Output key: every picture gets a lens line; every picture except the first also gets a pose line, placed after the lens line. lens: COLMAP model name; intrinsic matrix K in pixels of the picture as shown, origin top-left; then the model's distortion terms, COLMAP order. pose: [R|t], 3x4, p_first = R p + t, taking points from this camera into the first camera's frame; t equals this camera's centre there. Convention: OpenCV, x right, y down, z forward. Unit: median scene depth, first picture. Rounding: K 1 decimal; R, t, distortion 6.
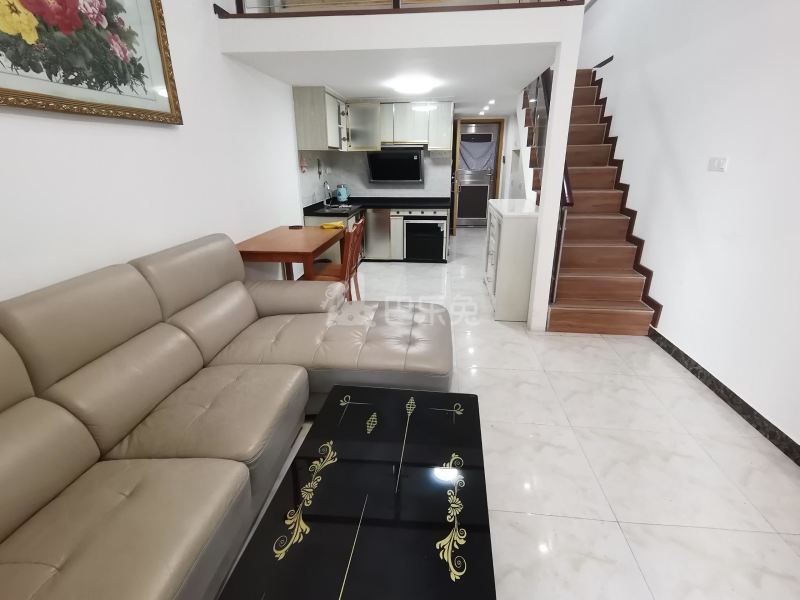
lens RADIAL K [[394.2, 0, 400.6], [0, 394.2, 299.8], [0, 0, 1]] dist [0.032741, -0.017956]
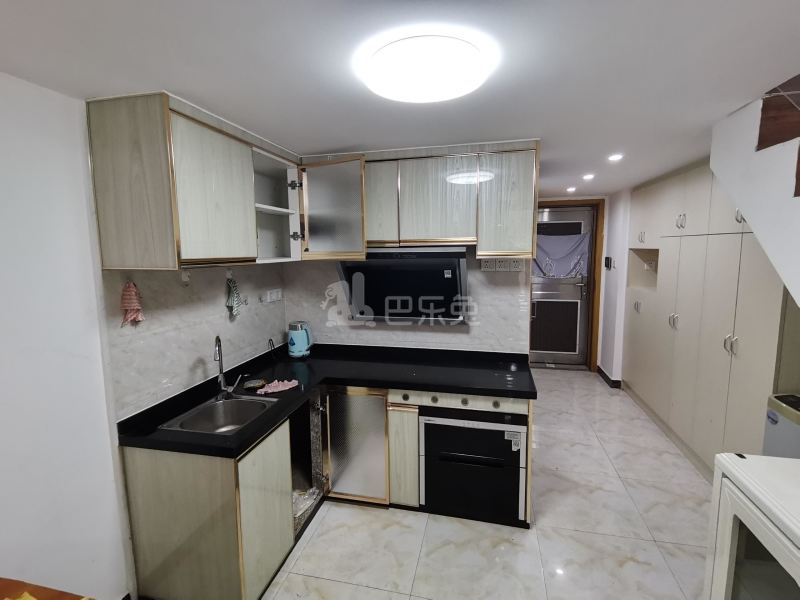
lens RADIAL K [[394.2, 0, 403.5], [0, 394.2, 300.5], [0, 0, 1]] dist [0.032741, -0.017956]
pose [[0.992635, 0.007667, -0.120901, 0.040911], [-0.032994, 0.977379, -0.208908, -0.233414], [0.116565, 0.211358, 0.970433, 0.567911]]
